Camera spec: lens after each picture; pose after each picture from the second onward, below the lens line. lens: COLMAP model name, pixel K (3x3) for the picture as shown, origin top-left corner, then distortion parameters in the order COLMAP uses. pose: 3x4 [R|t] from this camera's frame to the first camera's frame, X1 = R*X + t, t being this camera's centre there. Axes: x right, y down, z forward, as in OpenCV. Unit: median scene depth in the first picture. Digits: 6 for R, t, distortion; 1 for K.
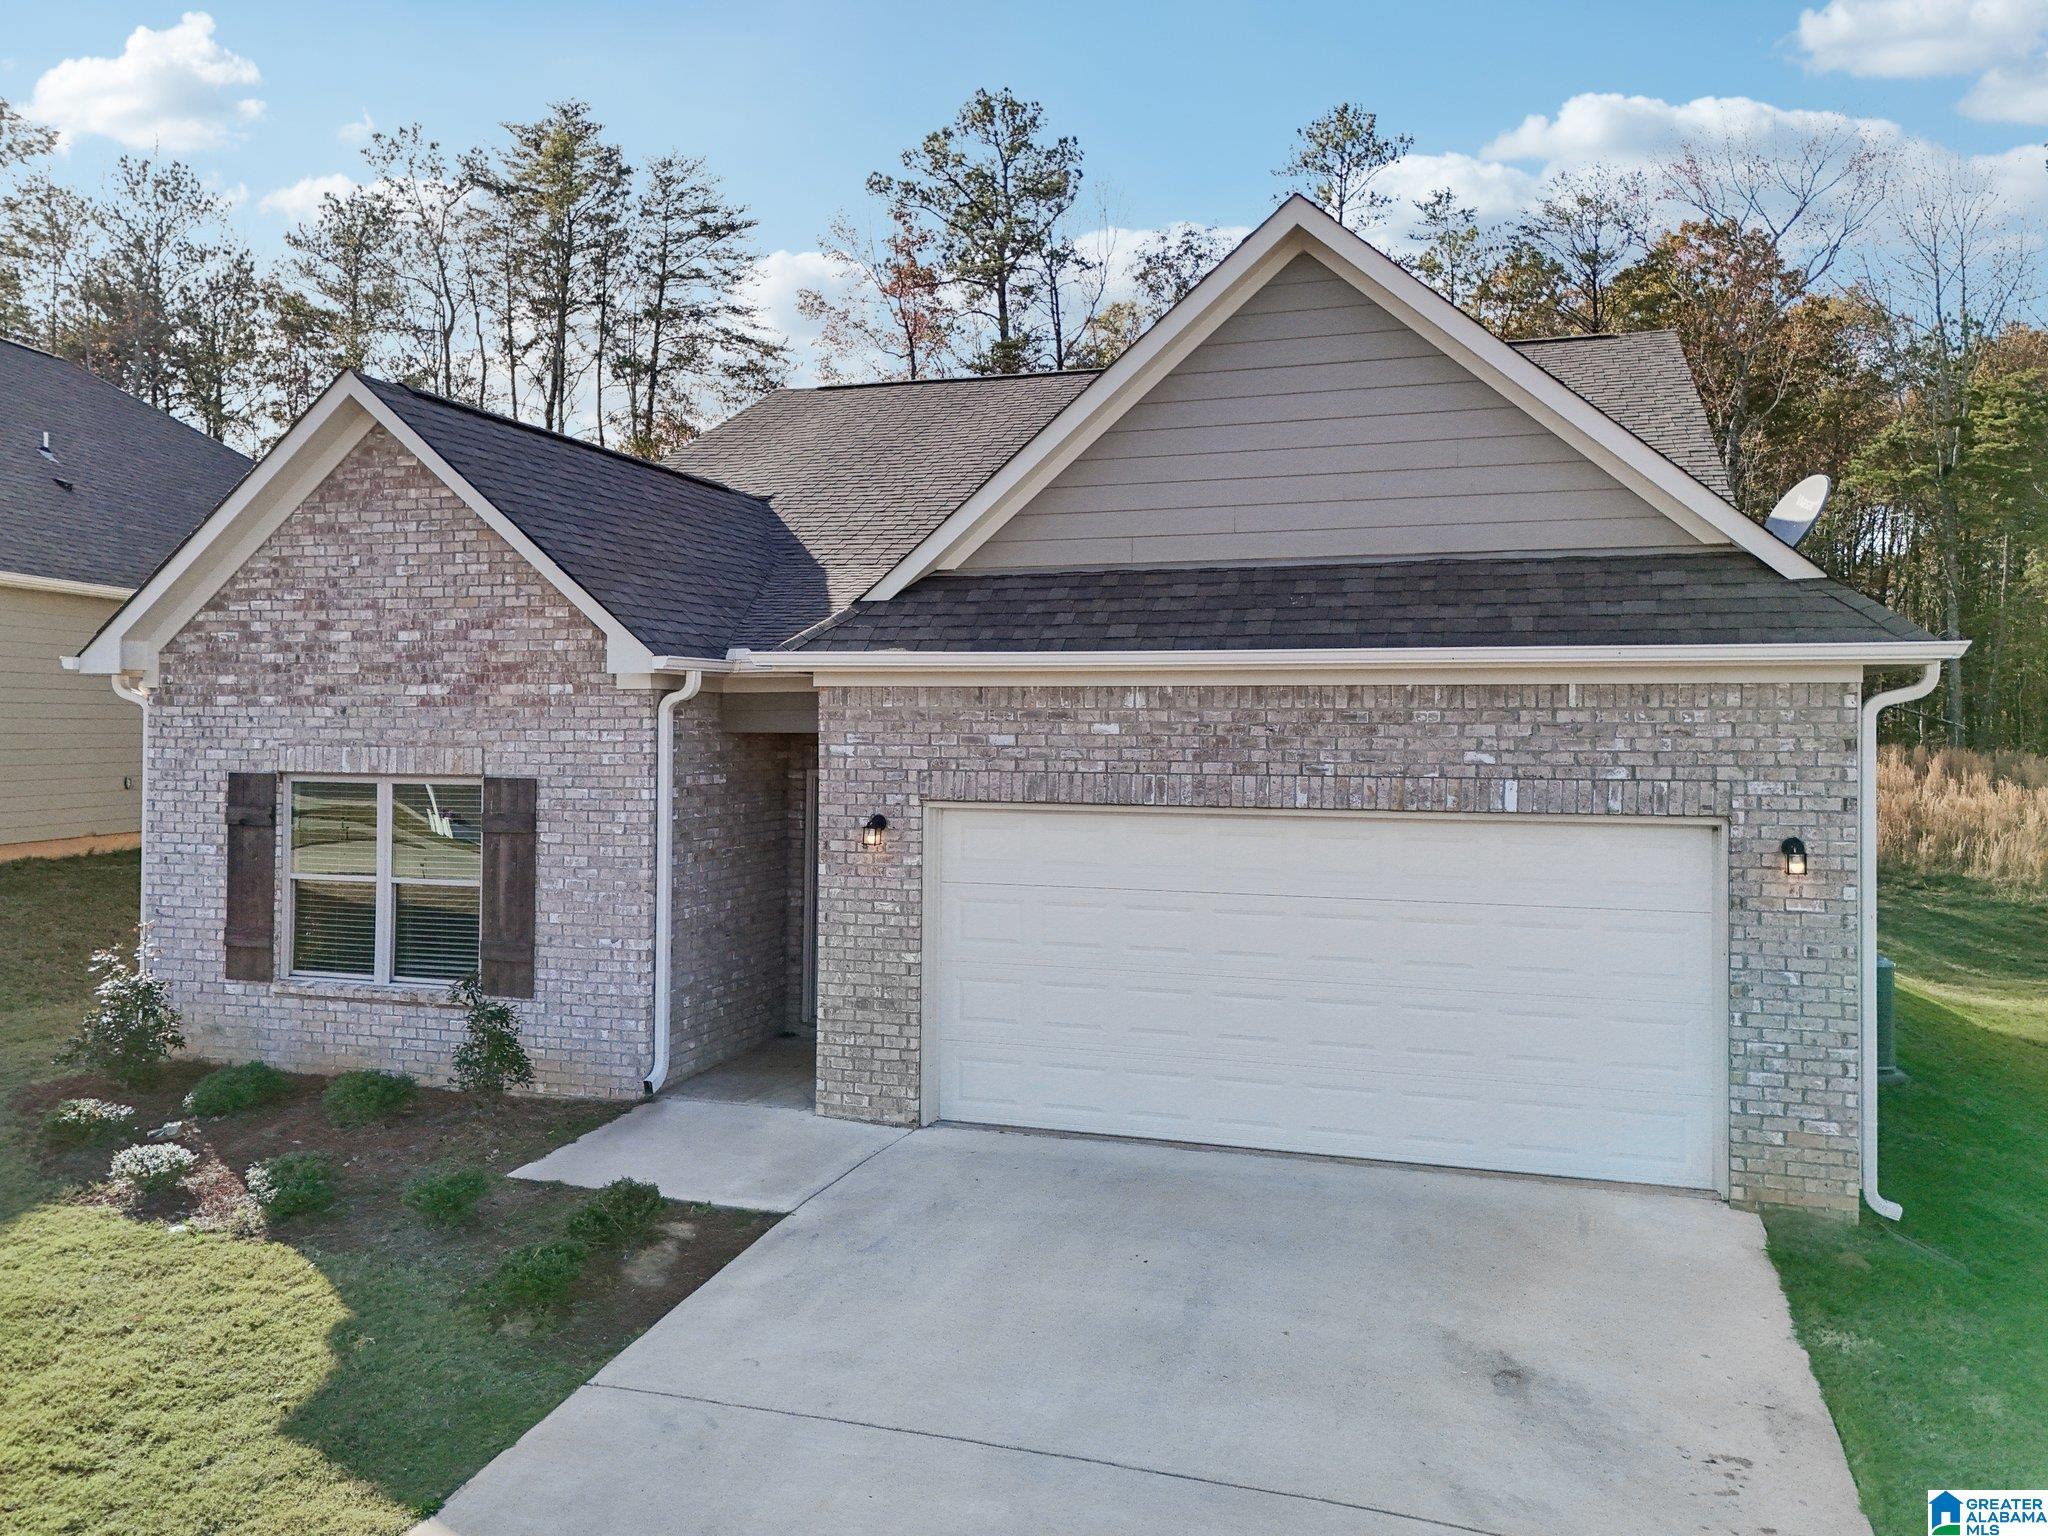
lens RADIAL K [[1556.9, 0, 1036.2], [0, 1556.9, 741.0], [0, 0, 1]] dist [0.057295, -0.050157]
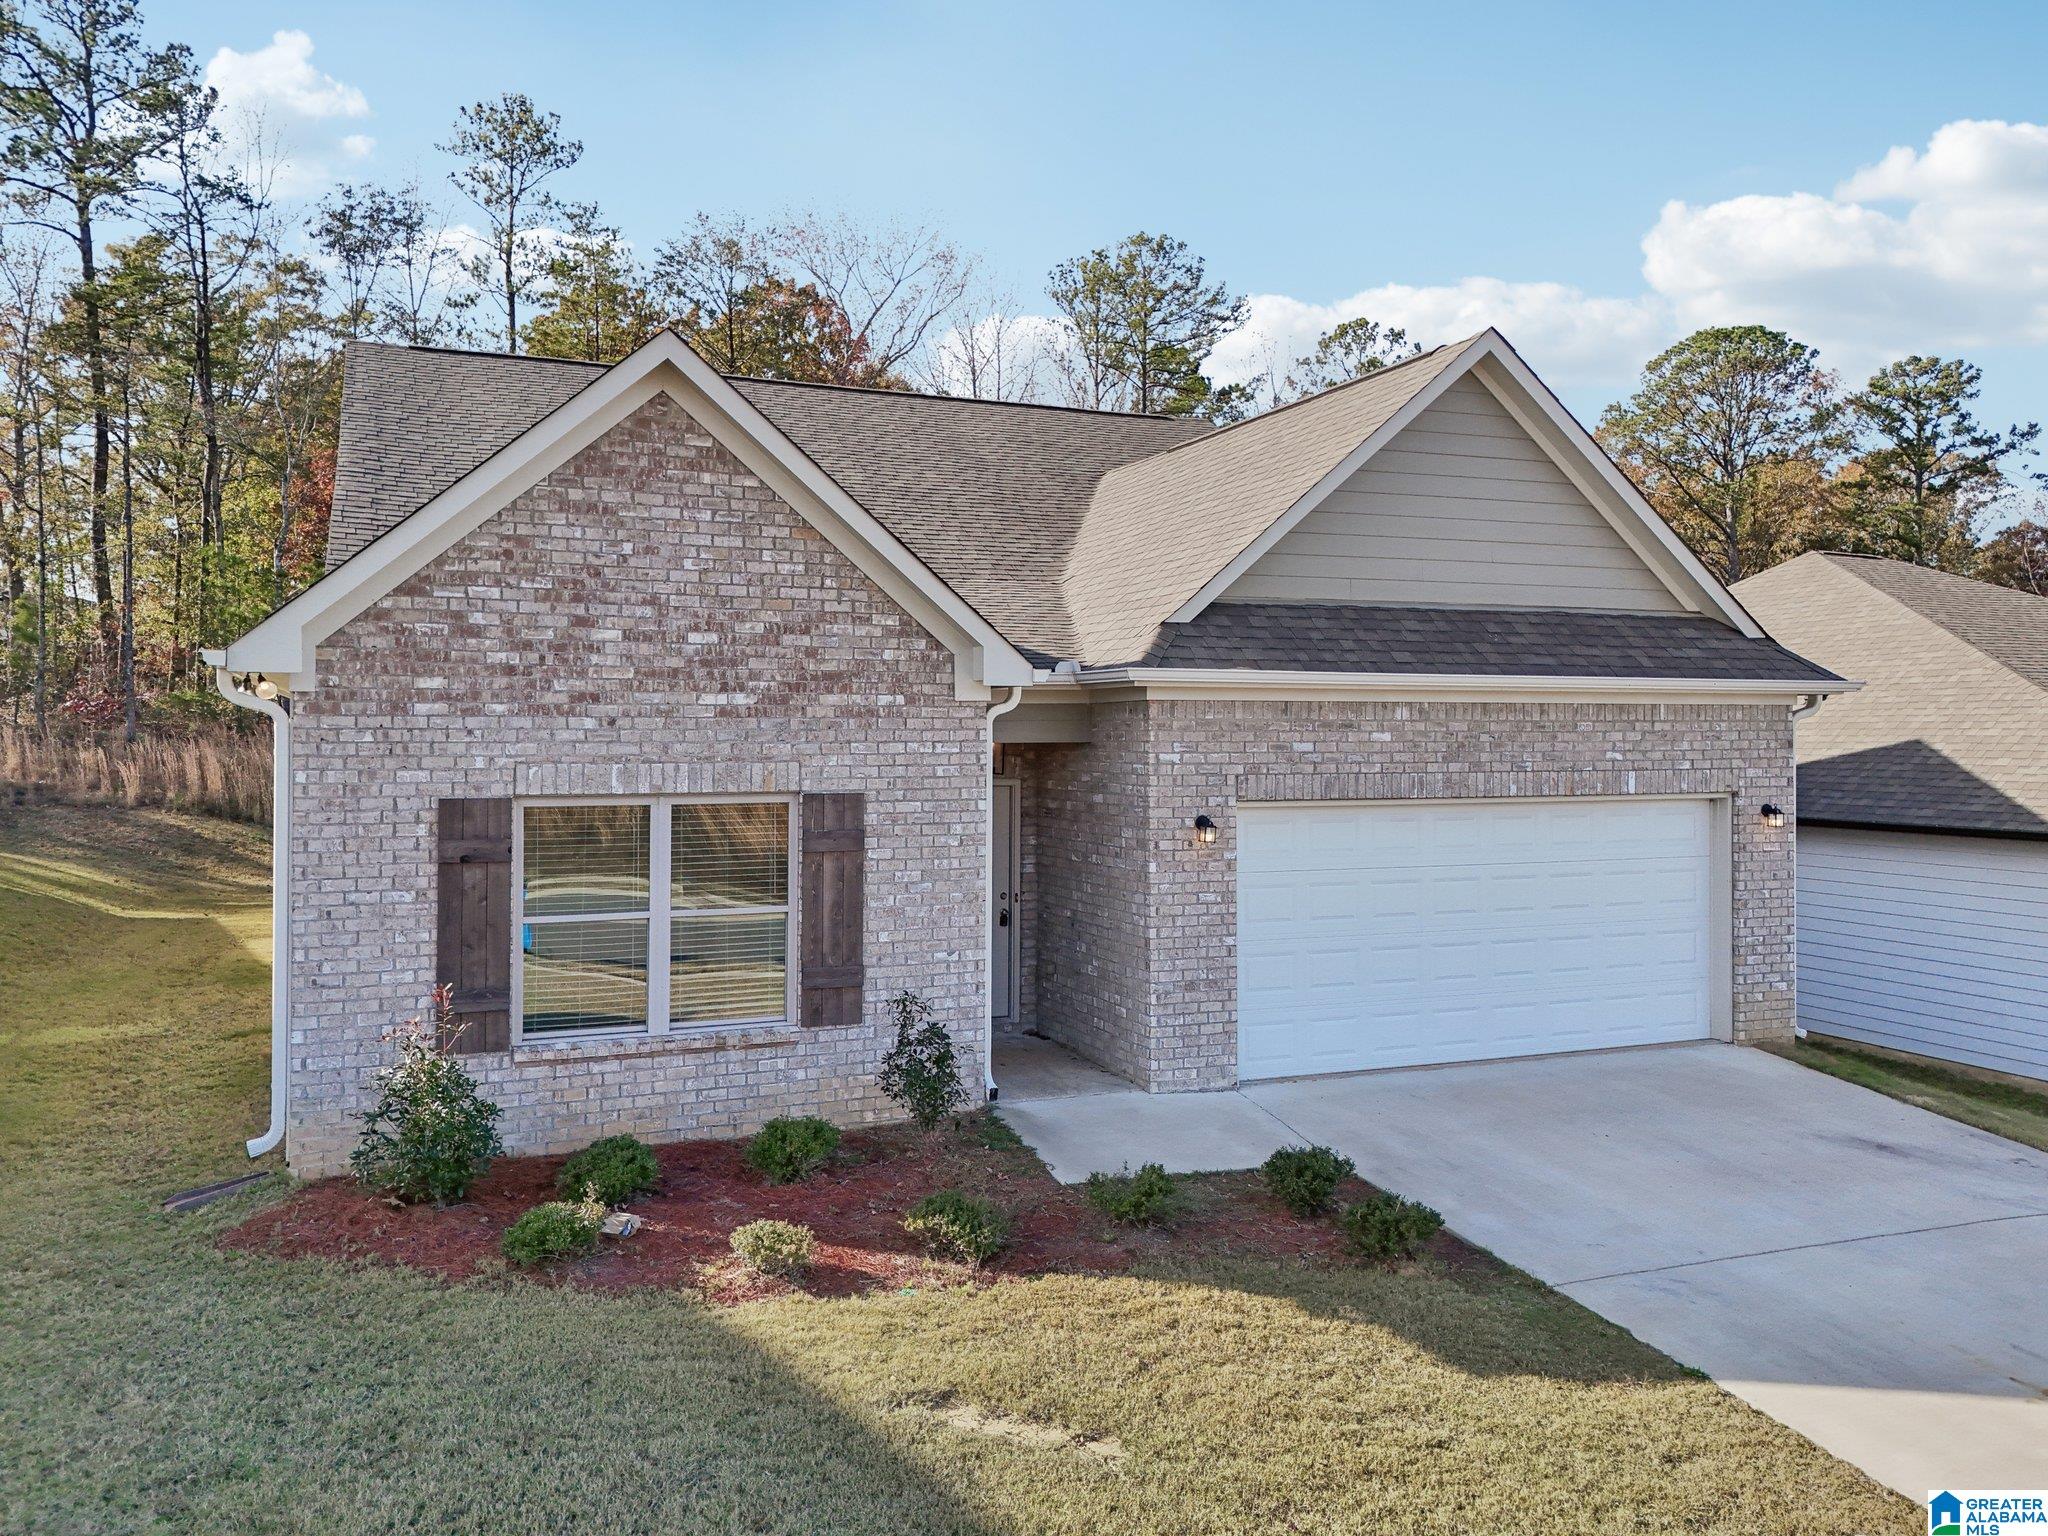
lens RADIAL K [[1540.4, 0, 1032.0], [0, 1540.4, 757.5], [0, 0, 1]] dist [0.070851, -0.065987]
pose [[0.772804, -0.015196, 0.634463, -0.817804], [0.009867, 0.999880, 0.011931, -0.007753], [-0.634568, -0.002960, 0.772861, 0.204016]]
